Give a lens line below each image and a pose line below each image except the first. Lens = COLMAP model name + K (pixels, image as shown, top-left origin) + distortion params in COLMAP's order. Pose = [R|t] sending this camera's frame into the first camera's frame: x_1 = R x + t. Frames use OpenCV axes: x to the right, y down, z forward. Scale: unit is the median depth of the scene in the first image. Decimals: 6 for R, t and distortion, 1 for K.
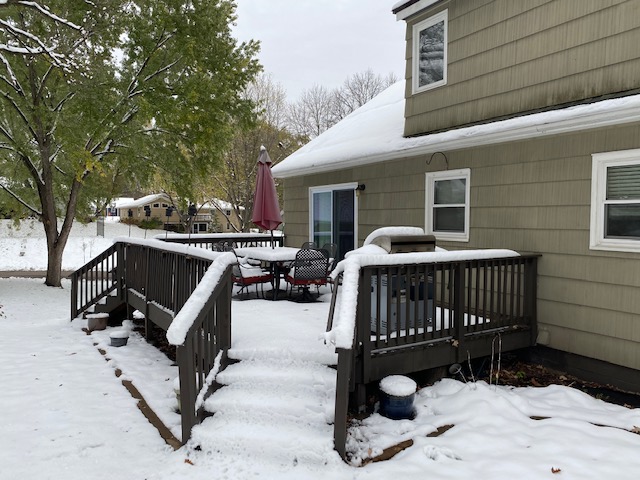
lens RADIAL K [[483.3, 0, 320.7], [0, 483.3, 240.7], [0, 0, 1]] dist [0.014812, -0.000066]
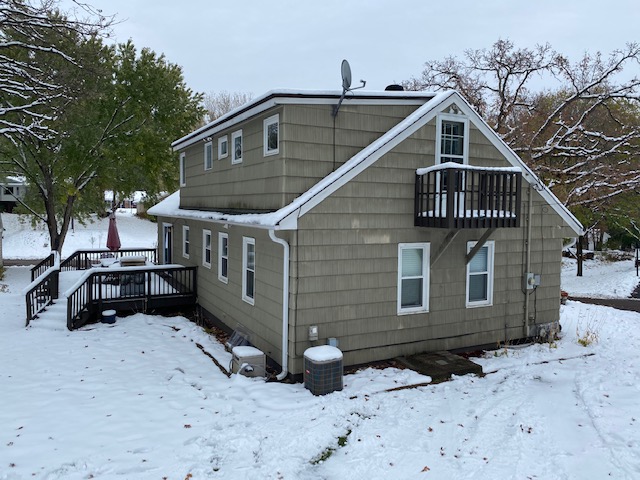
lens RADIAL K [[483.3, 0, 319.0], [0, 483.3, 237.3], [0, 0, 1]] dist [0.014812, -0.000066]
pose [[0.997236, 0.012363, -0.073267, 0.321403], [-0.010801, 0.999707, 0.021684, -0.045767], [0.073514, -0.020832, 0.997077, -0.356301]]
